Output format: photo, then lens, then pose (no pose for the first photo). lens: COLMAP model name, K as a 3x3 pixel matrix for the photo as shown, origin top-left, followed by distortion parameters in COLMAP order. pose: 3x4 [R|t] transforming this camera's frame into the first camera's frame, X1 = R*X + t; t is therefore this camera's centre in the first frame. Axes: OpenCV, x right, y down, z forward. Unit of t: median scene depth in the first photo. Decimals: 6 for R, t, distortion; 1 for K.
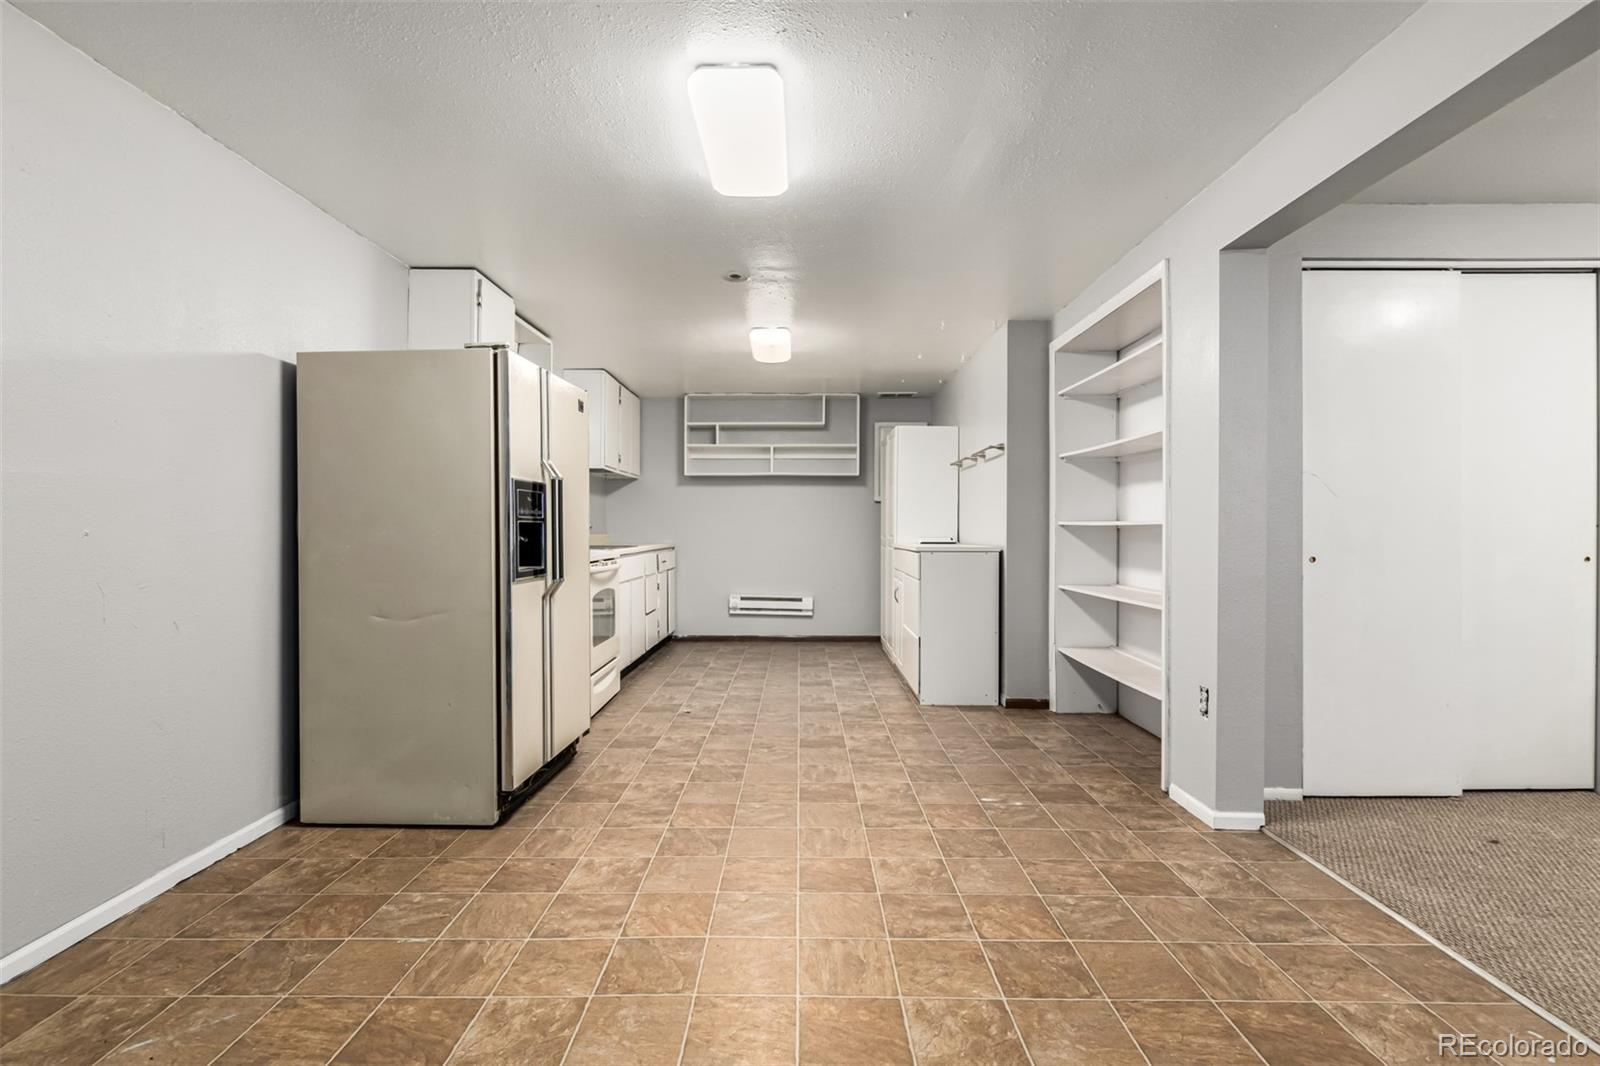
lens RADIAL K [[739.0, 0, 802.4], [0, 739.0, 532.7], [0, 0, 1]] dist [0.002154, -0.001500]
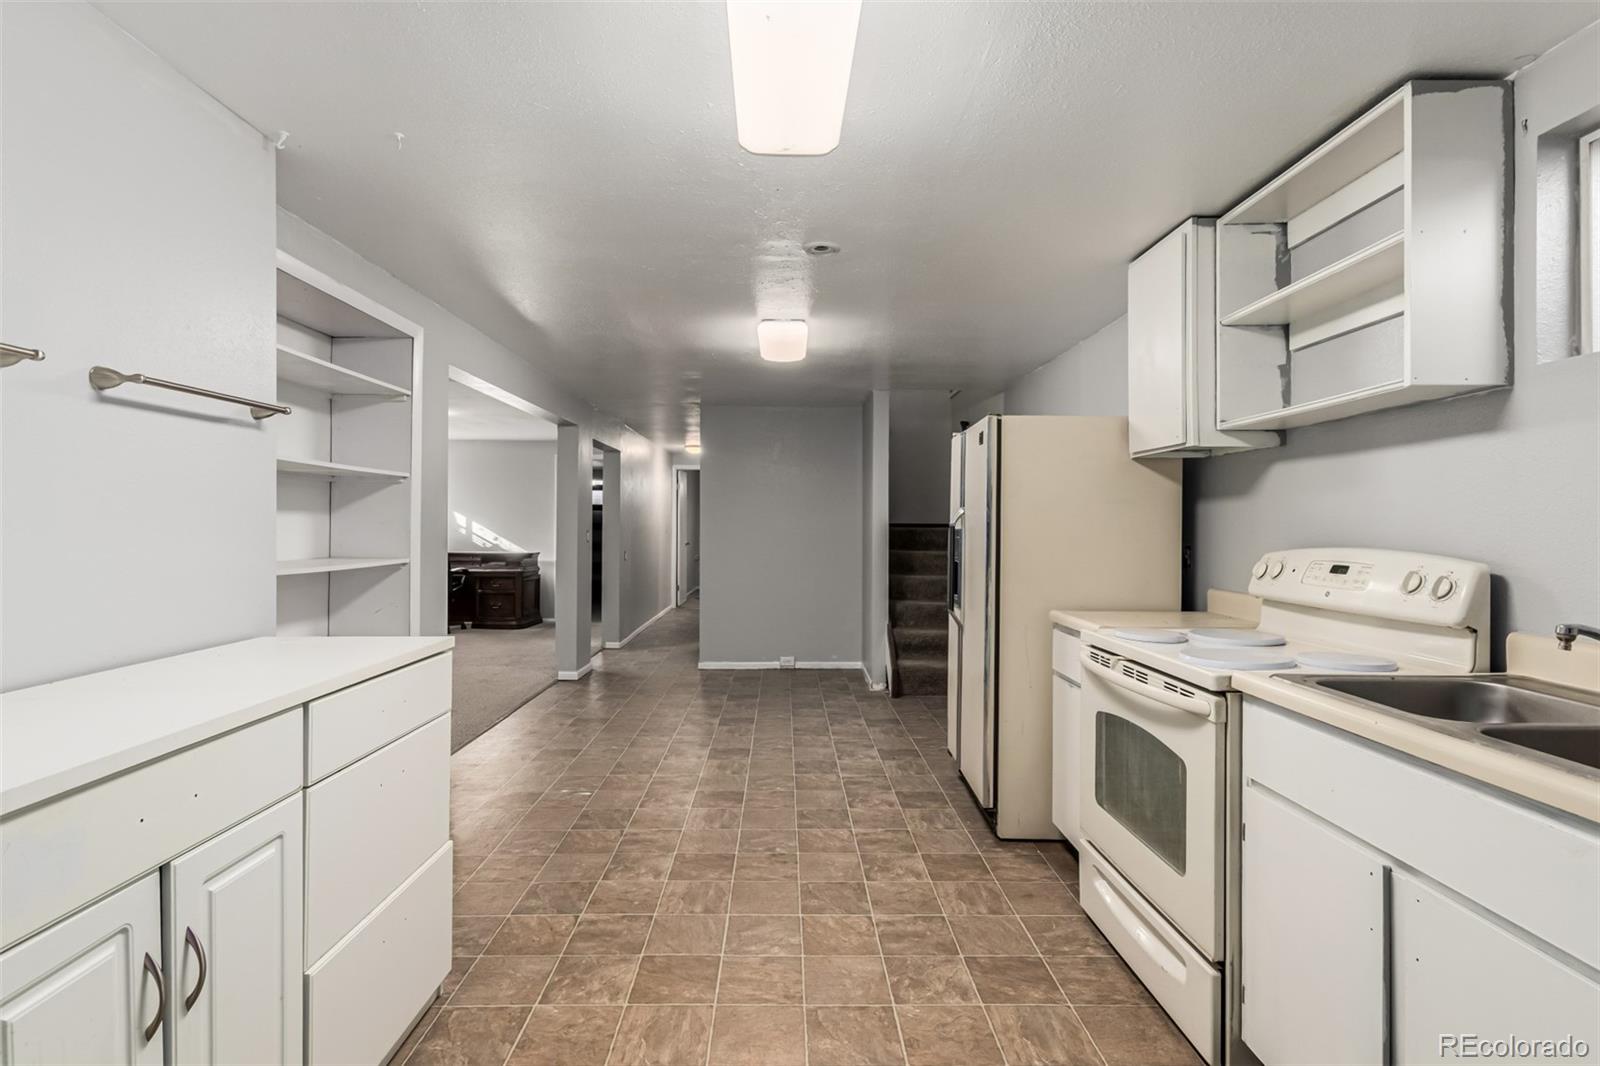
lens RADIAL K [[739.0, 0, 798.9], [0, 739.0, 527.2], [0, 0, 1]] dist [0.002154, -0.001500]
pose [[-0.999788, -0.005240, -0.019919, -0.062804], [-0.005339, 0.999974, 0.004916, -0.070701], [0.019893, 0.005021, -0.999790, 2.076455]]
